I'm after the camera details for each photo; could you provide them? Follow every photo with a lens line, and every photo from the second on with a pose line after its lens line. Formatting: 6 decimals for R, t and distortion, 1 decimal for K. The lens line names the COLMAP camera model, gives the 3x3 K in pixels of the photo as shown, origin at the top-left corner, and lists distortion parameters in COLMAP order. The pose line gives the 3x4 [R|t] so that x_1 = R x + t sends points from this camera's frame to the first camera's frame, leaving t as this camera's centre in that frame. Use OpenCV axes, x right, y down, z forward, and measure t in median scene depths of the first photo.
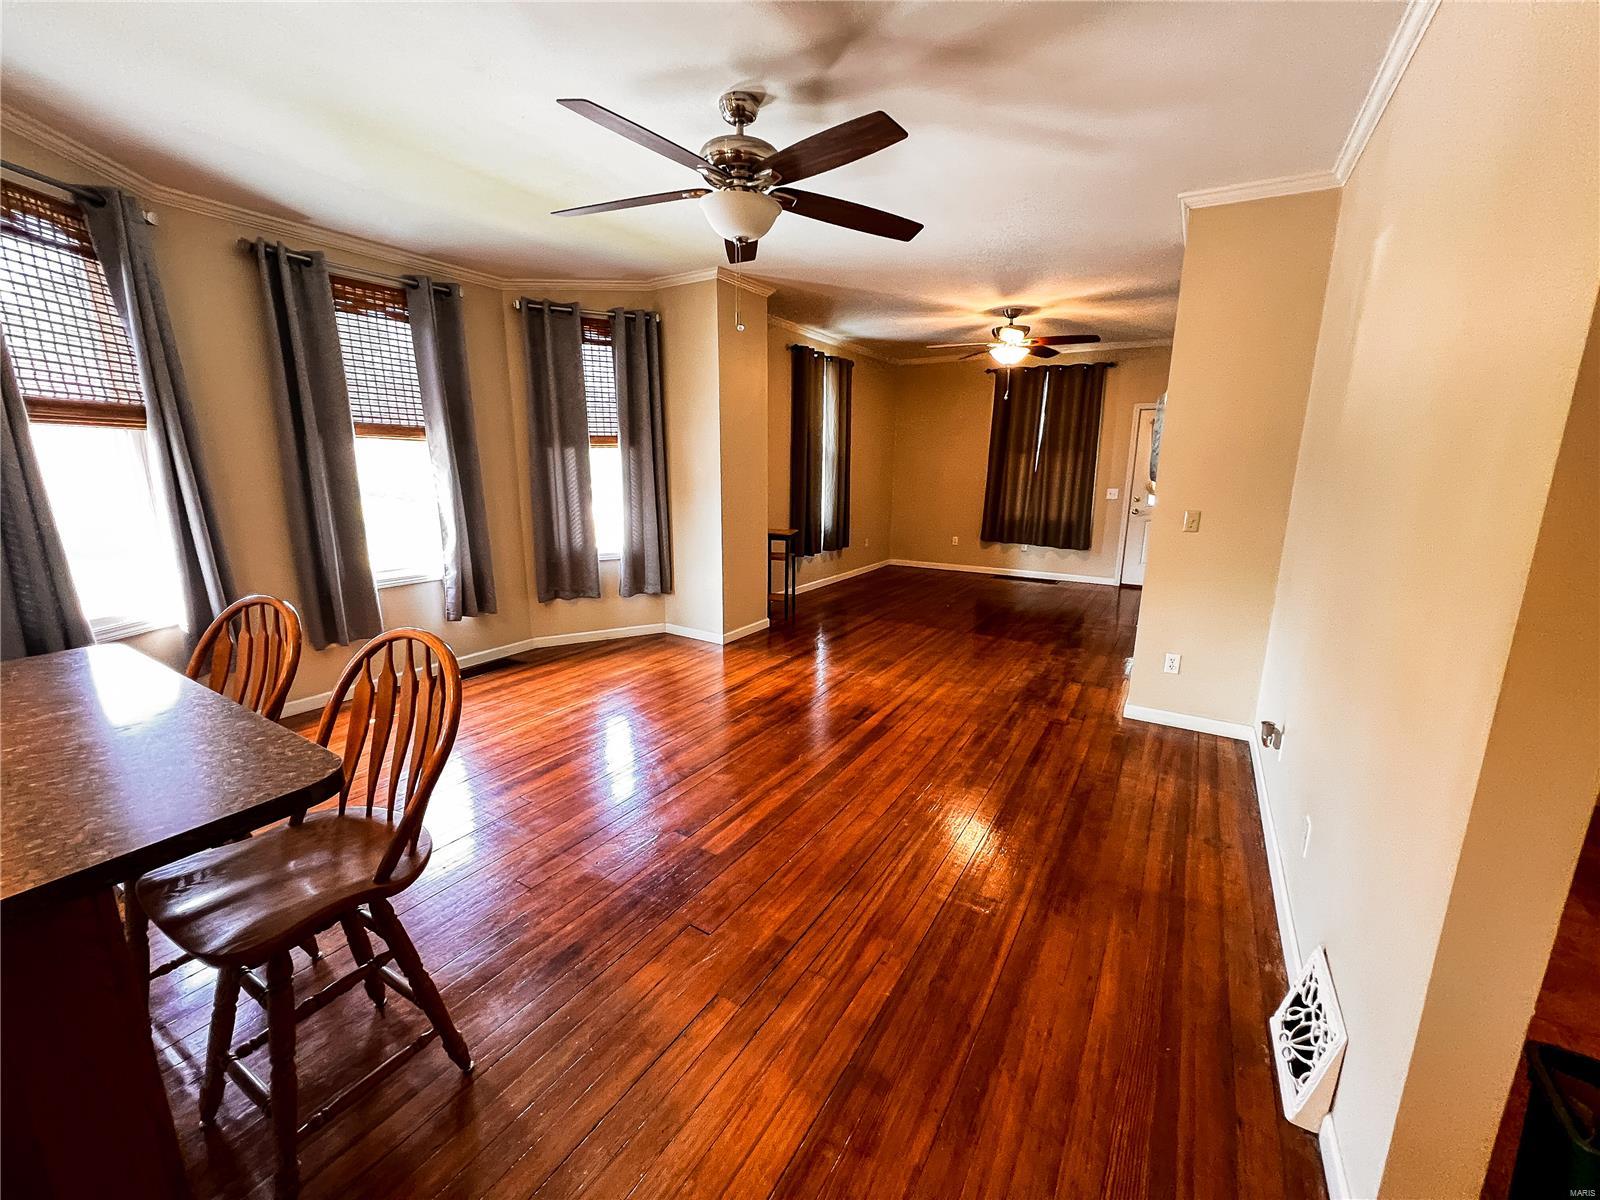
lens RADIAL K [[638.5, 0, 802.8], [0, 638.5, 600.3], [0, 0, 1]] dist [-0.000554, 0.000010]
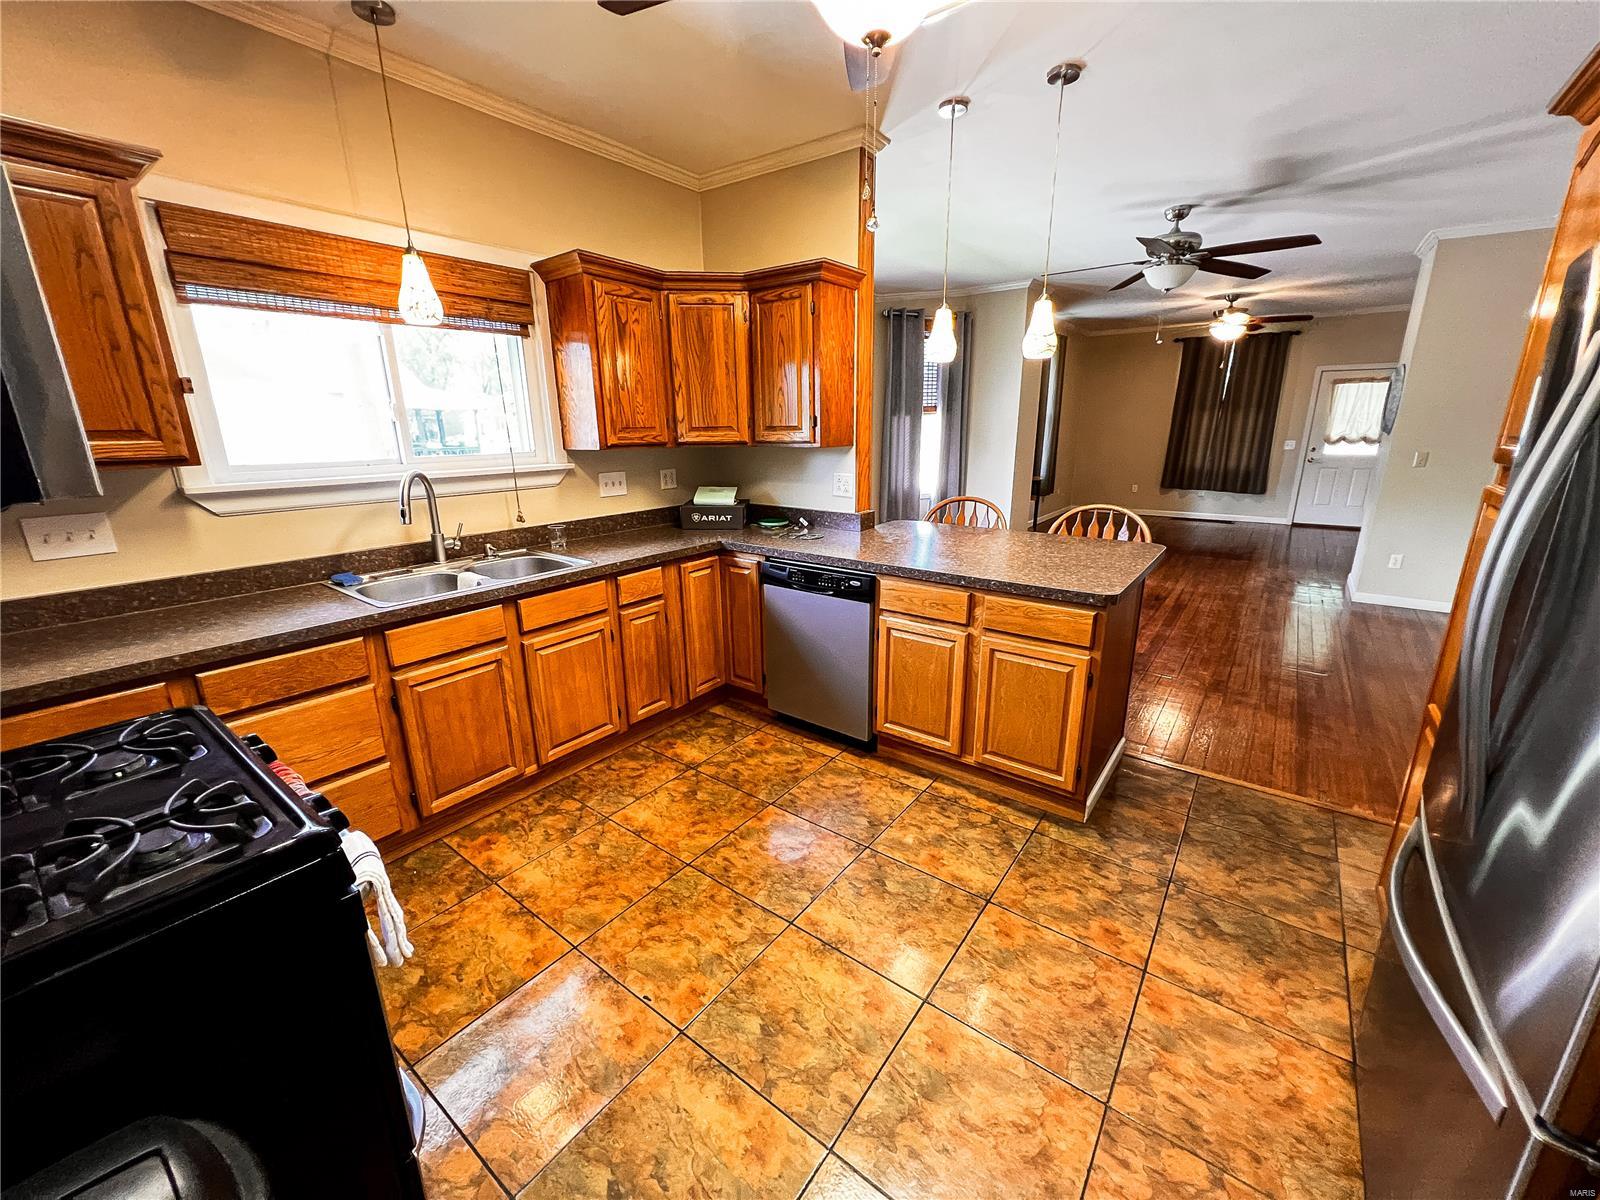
lens RADIAL K [[638.5, 0, 802.8], [0, 638.5, 600.3], [0, 0, 1]] dist [-0.000554, 0.000010]
pose [[0.995392, 0.007480, -0.095601, -0.295320], [-0.001888, 0.998288, 0.058451, 0.051585], [0.095875, -0.058001, 0.993702, -0.268869]]
